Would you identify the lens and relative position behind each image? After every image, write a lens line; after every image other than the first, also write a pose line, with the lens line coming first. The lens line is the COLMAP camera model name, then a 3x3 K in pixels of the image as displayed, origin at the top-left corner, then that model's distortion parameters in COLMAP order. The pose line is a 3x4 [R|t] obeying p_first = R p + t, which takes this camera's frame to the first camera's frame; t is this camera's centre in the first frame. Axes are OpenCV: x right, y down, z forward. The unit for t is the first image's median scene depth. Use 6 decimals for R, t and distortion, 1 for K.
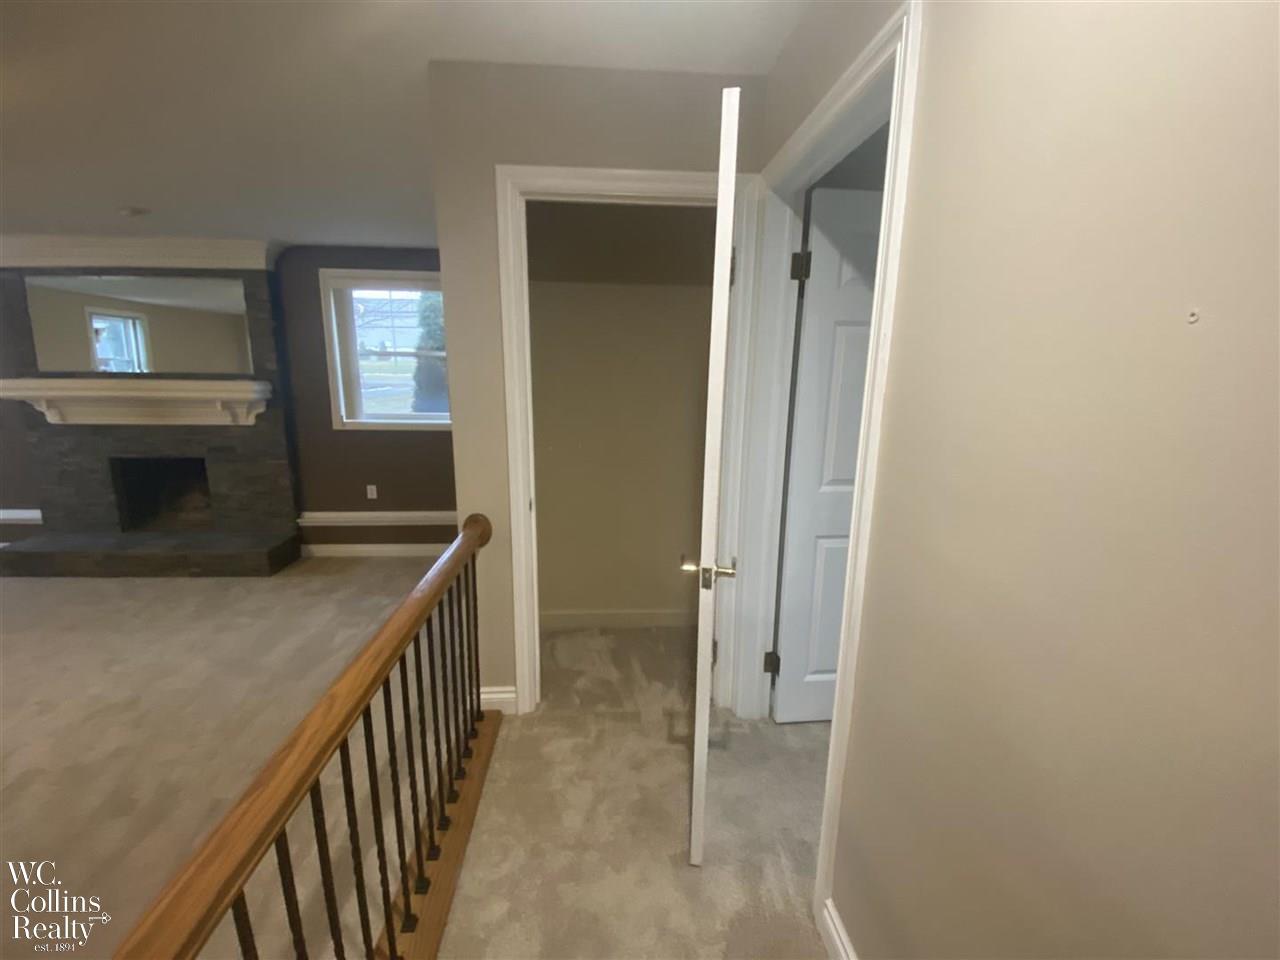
lens RADIAL K [[529.2, 0, 640.0], [0, 529.2, 480.0], [0, 0, 1]] dist [0.014712, -0.000035]
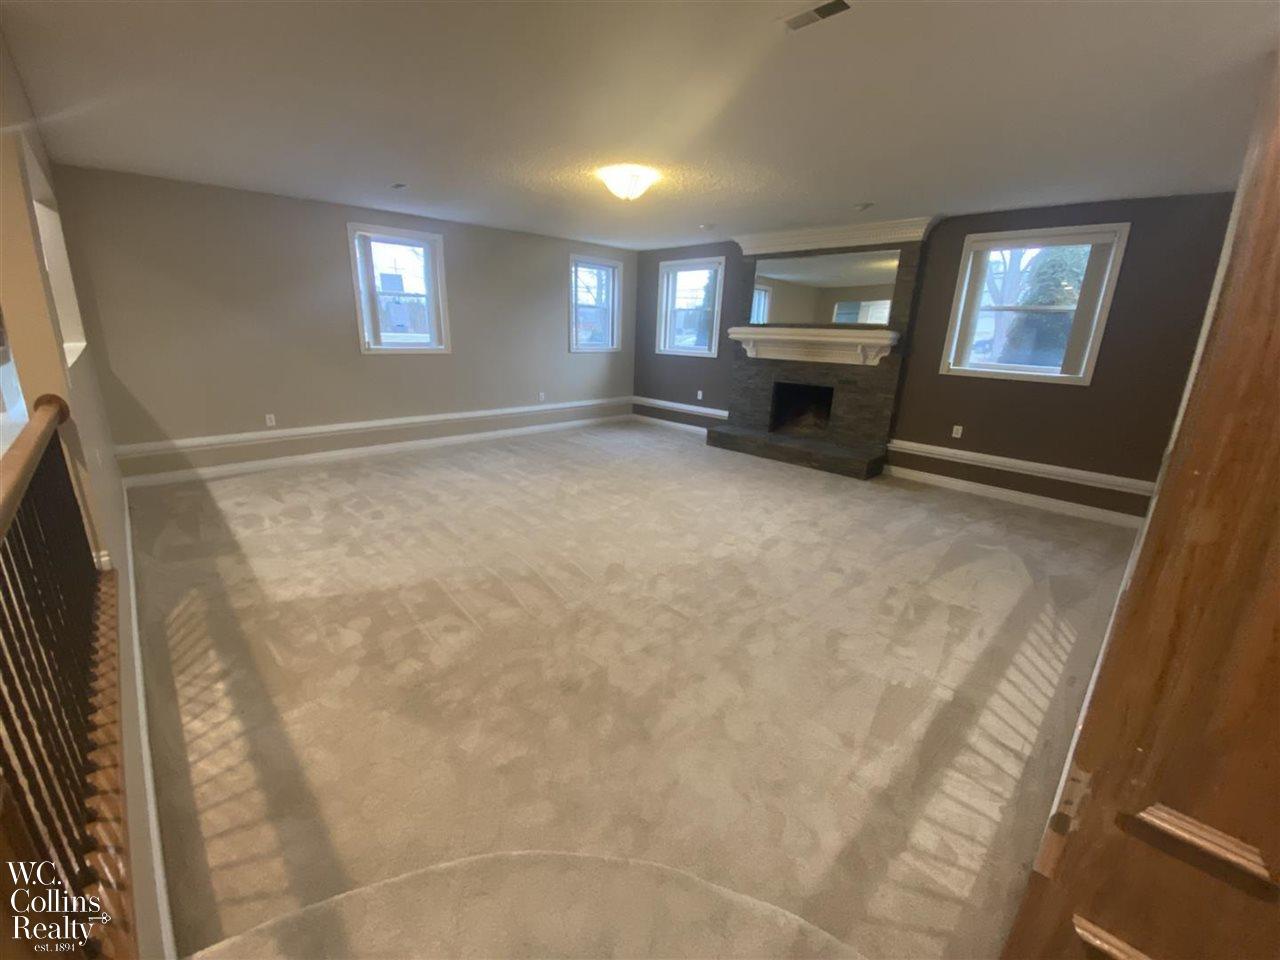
lens RADIAL K [[529.2, 0, 640.0], [0, 529.2, 480.0], [0, 0, 1]] dist [0.014712, -0.000035]
pose [[0.648879, 0.228989, -0.725617, -0.095170], [-0.193118, 0.971977, 0.134039, 0.103266], [0.735977, 0.053155, 0.674917, -0.274153]]
